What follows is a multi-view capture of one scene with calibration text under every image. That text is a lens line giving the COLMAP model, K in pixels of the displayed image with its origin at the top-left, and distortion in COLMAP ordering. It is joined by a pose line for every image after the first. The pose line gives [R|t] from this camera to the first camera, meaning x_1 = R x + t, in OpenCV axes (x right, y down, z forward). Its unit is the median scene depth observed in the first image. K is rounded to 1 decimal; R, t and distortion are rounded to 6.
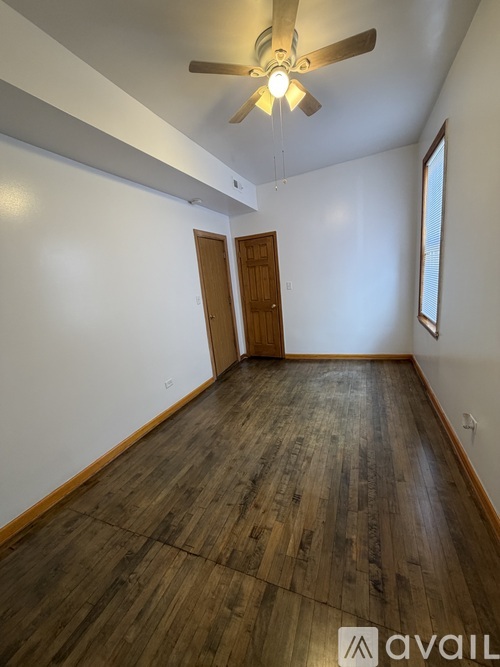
lens RADIAL K [[272.7, 0, 250.0], [0, 272.7, 333.5], [0, 0, 1]] dist [-0.002078, -0.000814]
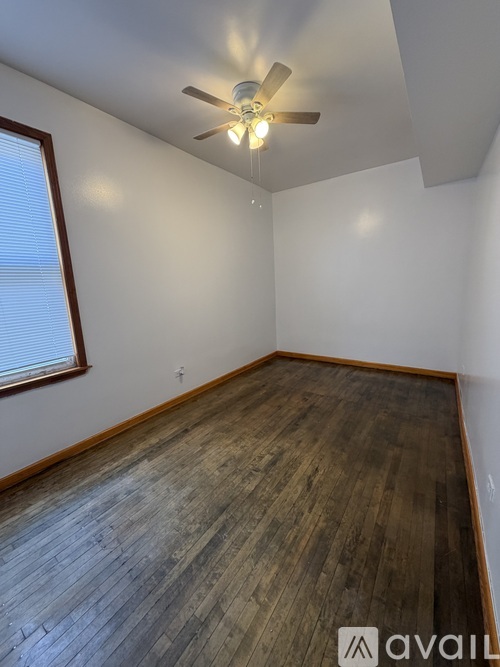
lens RADIAL K [[272.7, 0, 250.0], [0, 272.7, 333.5], [0, 0, 1]] dist [-0.002078, -0.000814]
pose [[-0.969357, 0.095504, 0.226330, -0.051400], [0.174845, 0.915405, 0.362578, -0.303186], [-0.172556, 0.391040, -0.904053, 1.526481]]
